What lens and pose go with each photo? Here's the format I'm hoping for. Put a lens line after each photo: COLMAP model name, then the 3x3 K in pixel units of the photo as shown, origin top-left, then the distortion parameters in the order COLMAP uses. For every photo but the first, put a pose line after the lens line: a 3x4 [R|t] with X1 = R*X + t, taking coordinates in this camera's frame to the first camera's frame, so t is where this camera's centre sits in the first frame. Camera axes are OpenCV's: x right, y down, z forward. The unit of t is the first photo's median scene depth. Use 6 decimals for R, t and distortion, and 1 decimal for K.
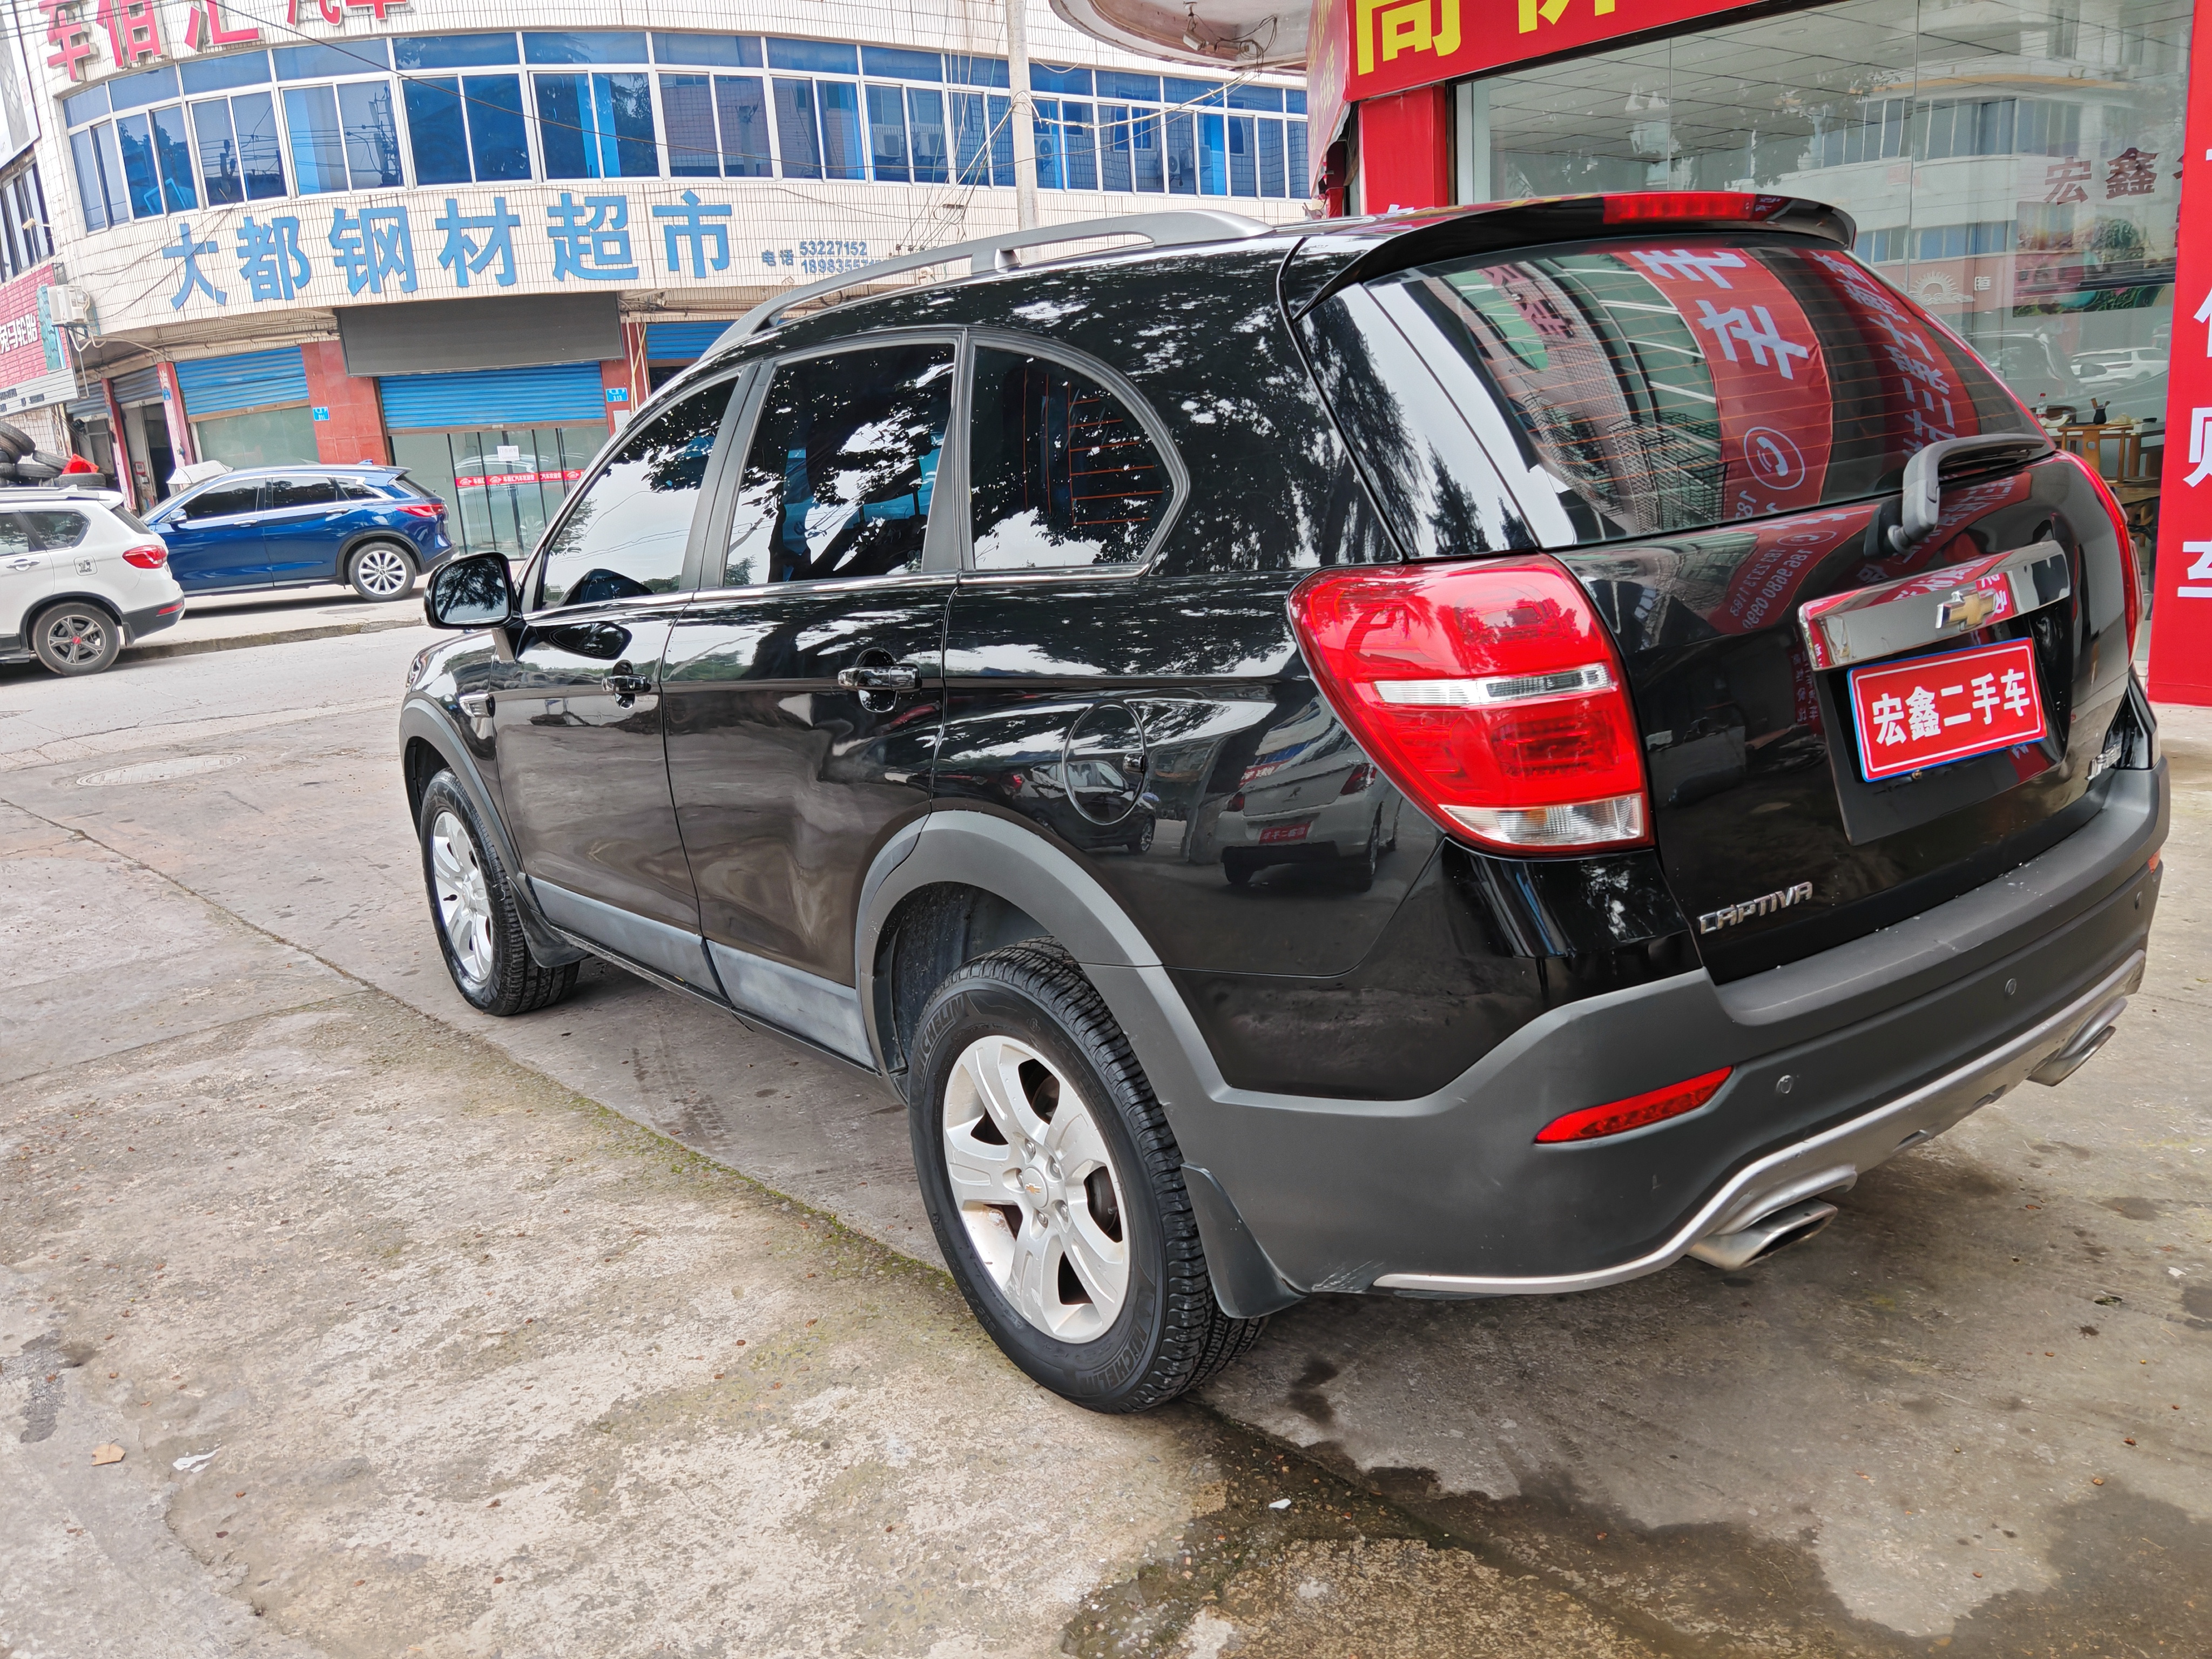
lens RADIAL K [[1701.8, 0, 1106.0], [0, 1701.8, 829.5], [0, 0, 1]] dist [0.051208, -0.048315]
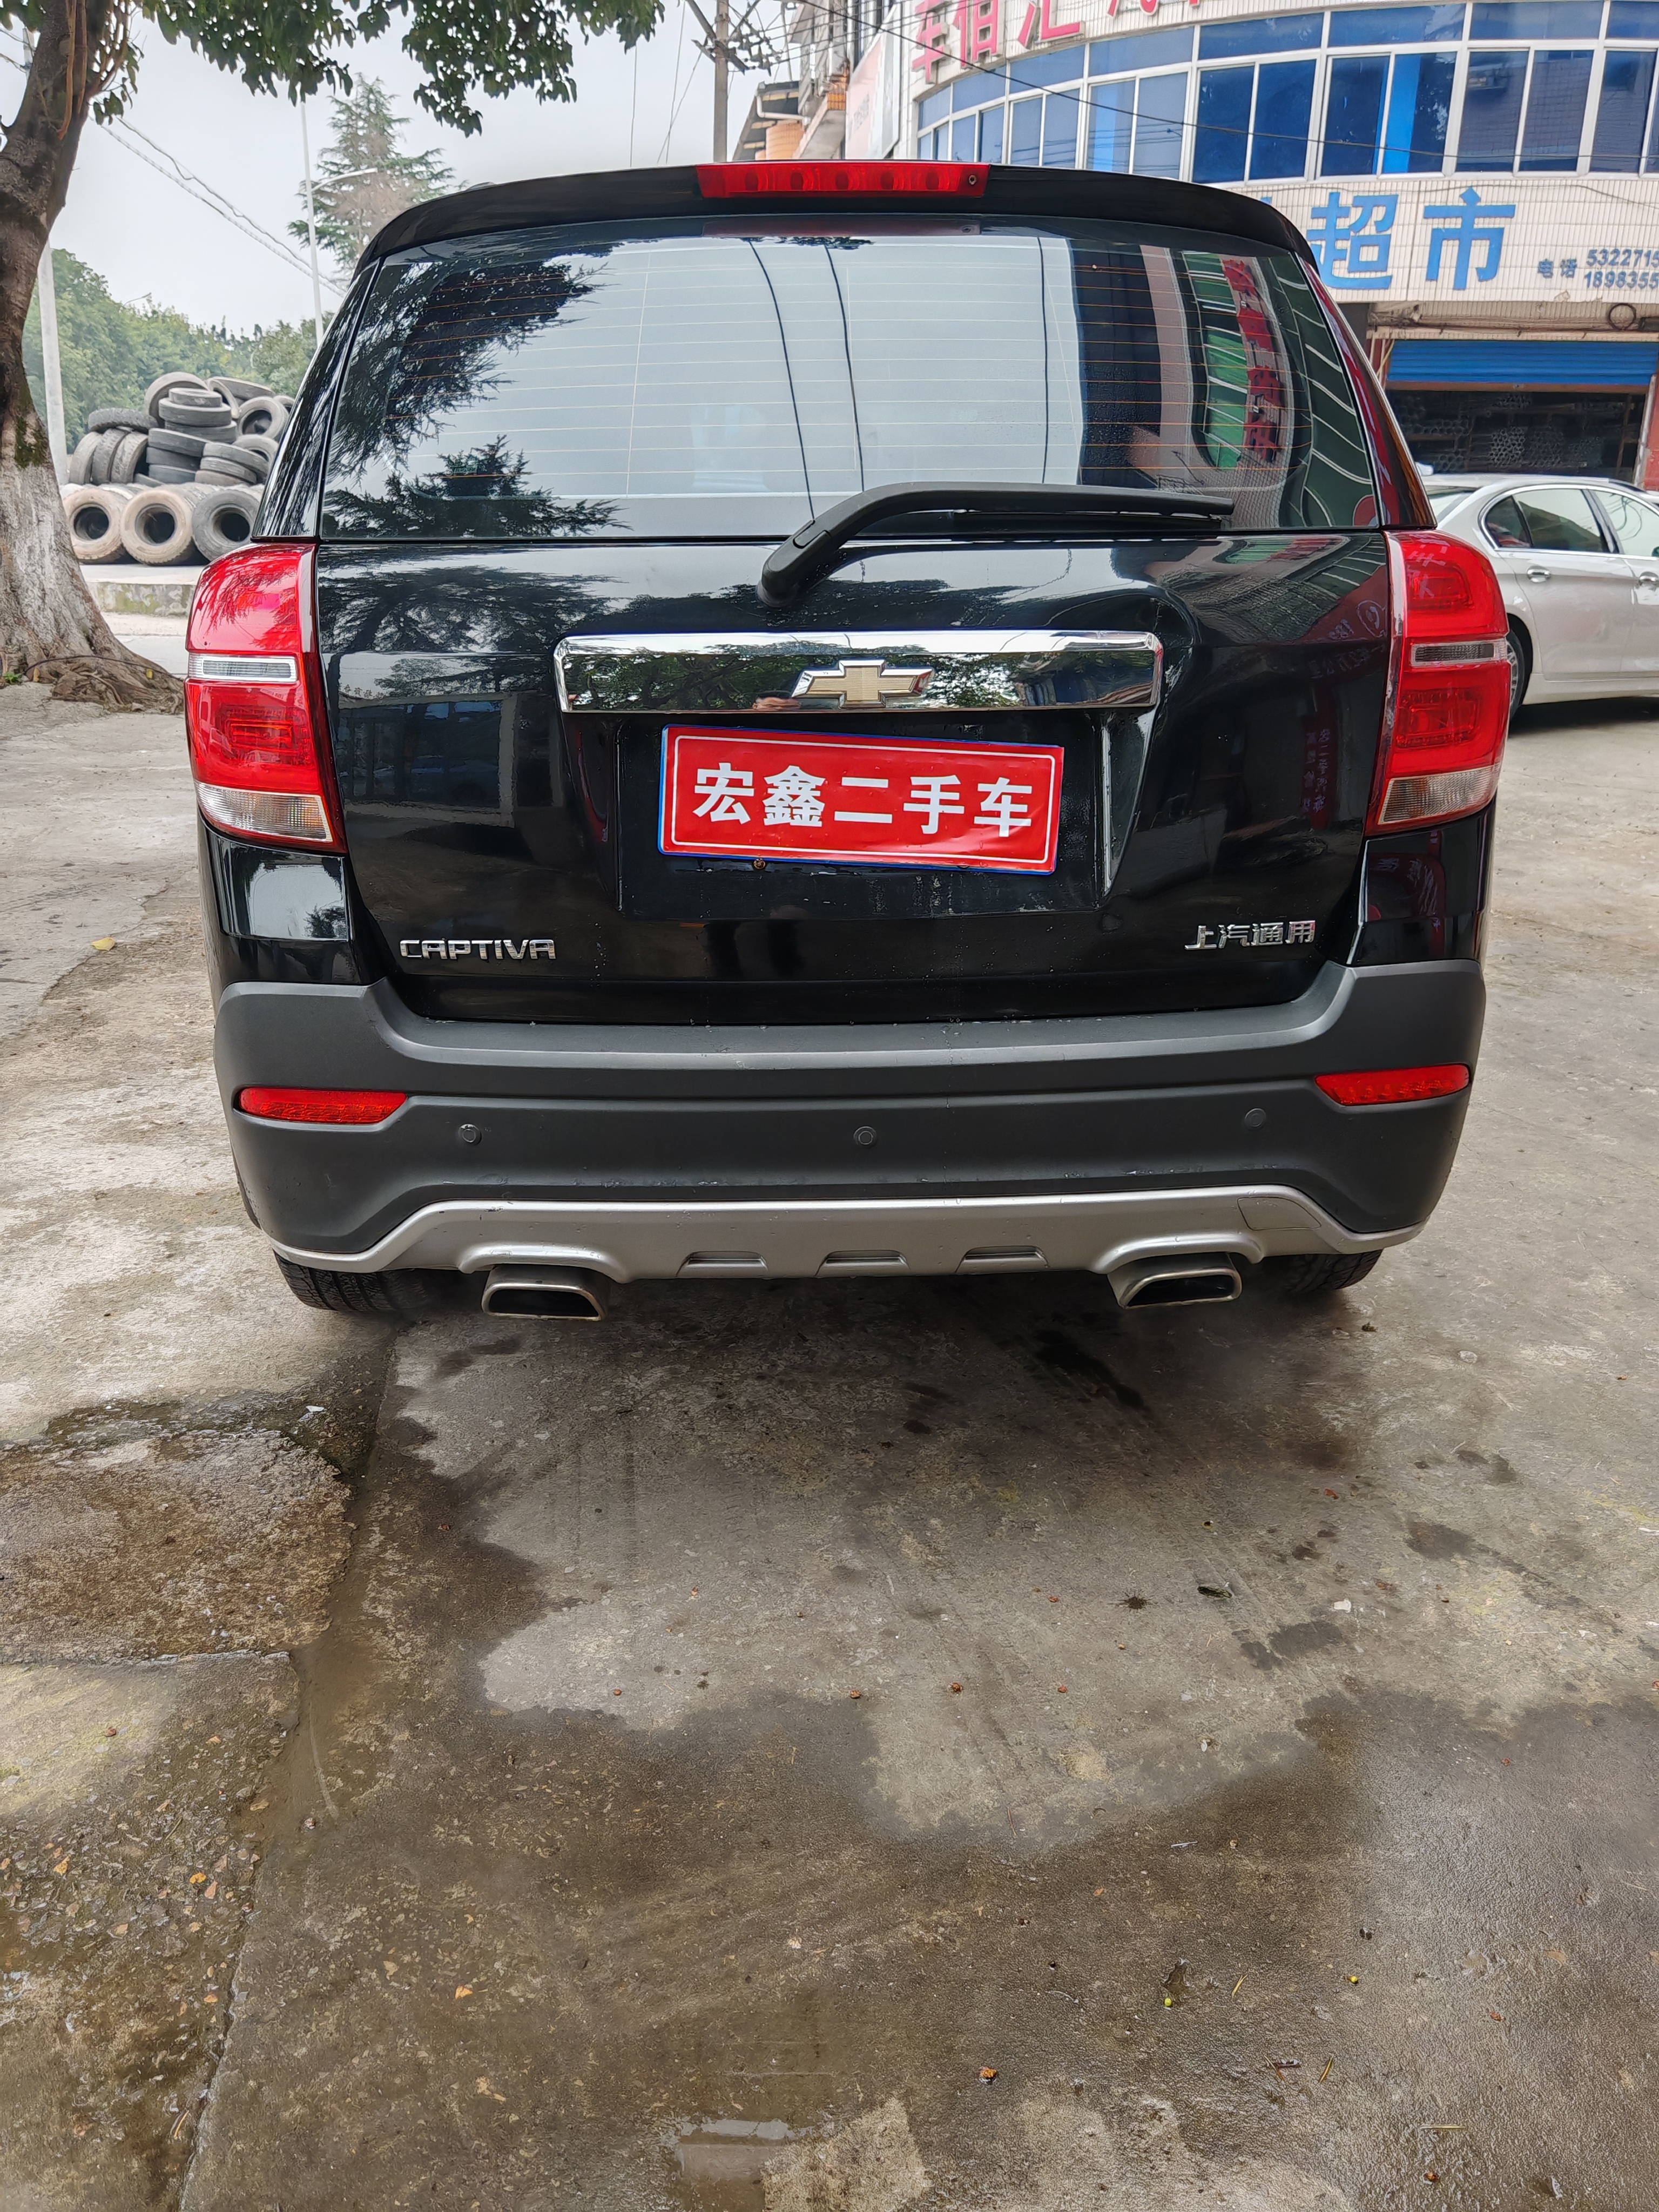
lens RADIAL K [[1717.3, 0, 824.8], [0, 1717.3, 1140.4], [0, 0, 1]] dist [0.005560, -0.010743]
pose [[0.811941, 0.281826, -0.511201, 0.317440], [-0.203264, 0.957426, 0.204988, -0.026842], [0.547208, -0.062529, 0.834658, 0.087936]]
